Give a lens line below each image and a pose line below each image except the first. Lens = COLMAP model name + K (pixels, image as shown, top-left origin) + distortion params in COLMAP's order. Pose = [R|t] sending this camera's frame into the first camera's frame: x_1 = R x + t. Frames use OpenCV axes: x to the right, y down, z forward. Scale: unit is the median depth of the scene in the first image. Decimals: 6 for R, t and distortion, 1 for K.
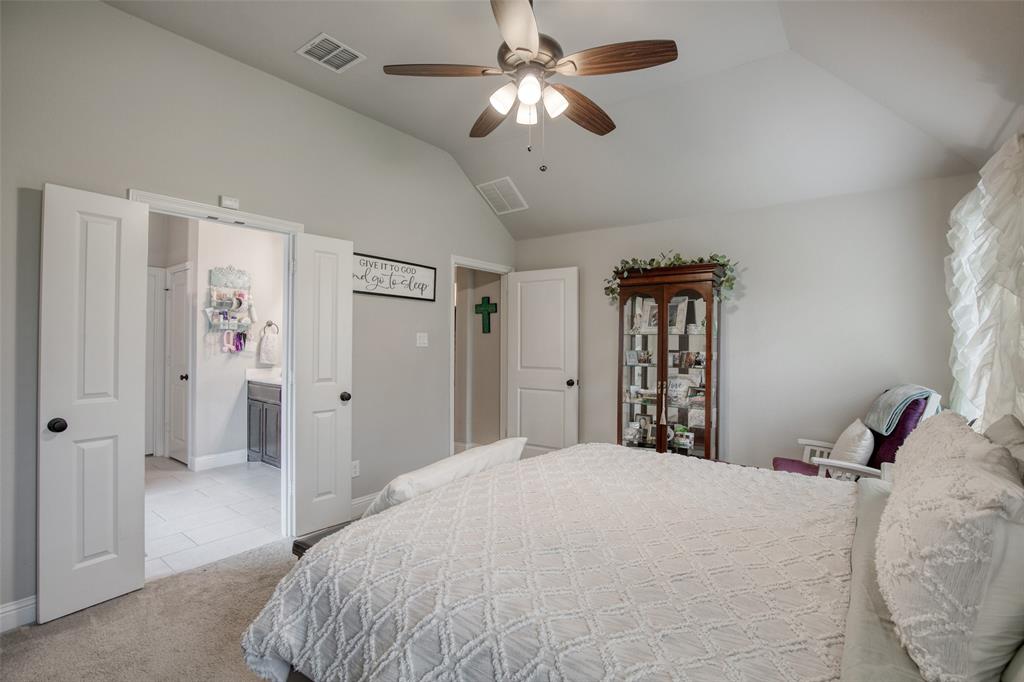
lens RADIAL K [[473.2, 0, 510.7], [0, 473.2, 339.8], [0, 0, 1]] dist [-0.033880, 0.005938]
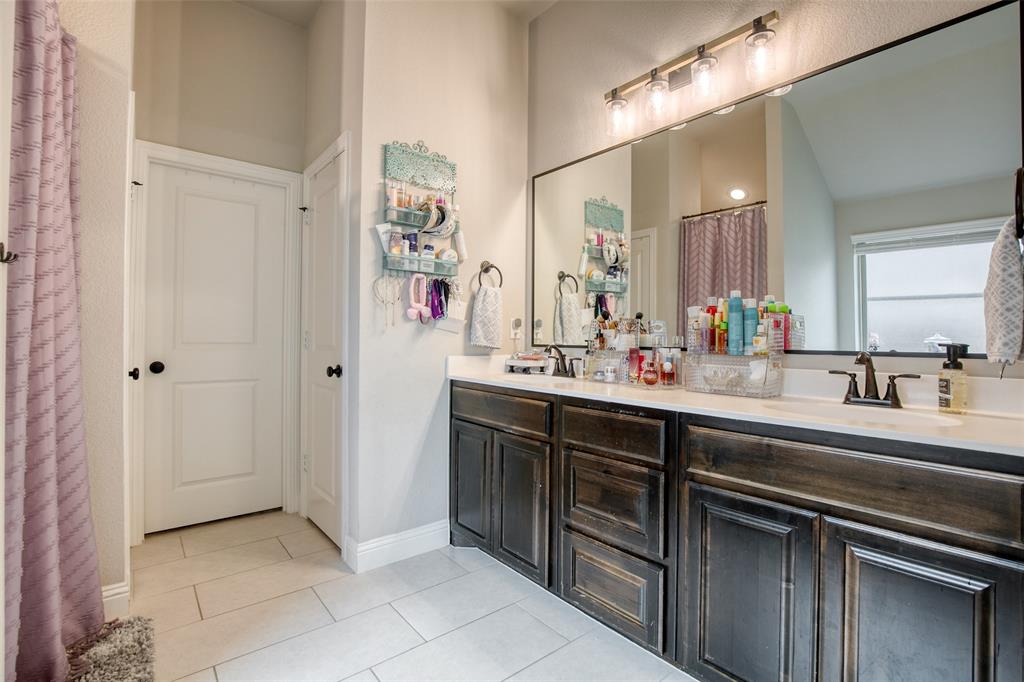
lens RADIAL K [[473.2, 0, 513.9], [0, 473.2, 340.2], [0, 0, 1]] dist [-0.033880, 0.005938]
pose [[0.975120, 0.001757, -0.221671, -0.399701], [-0.001028, 0.999994, 0.003400, 0.045252], [0.221676, -0.003087, 0.975116, 0.549244]]
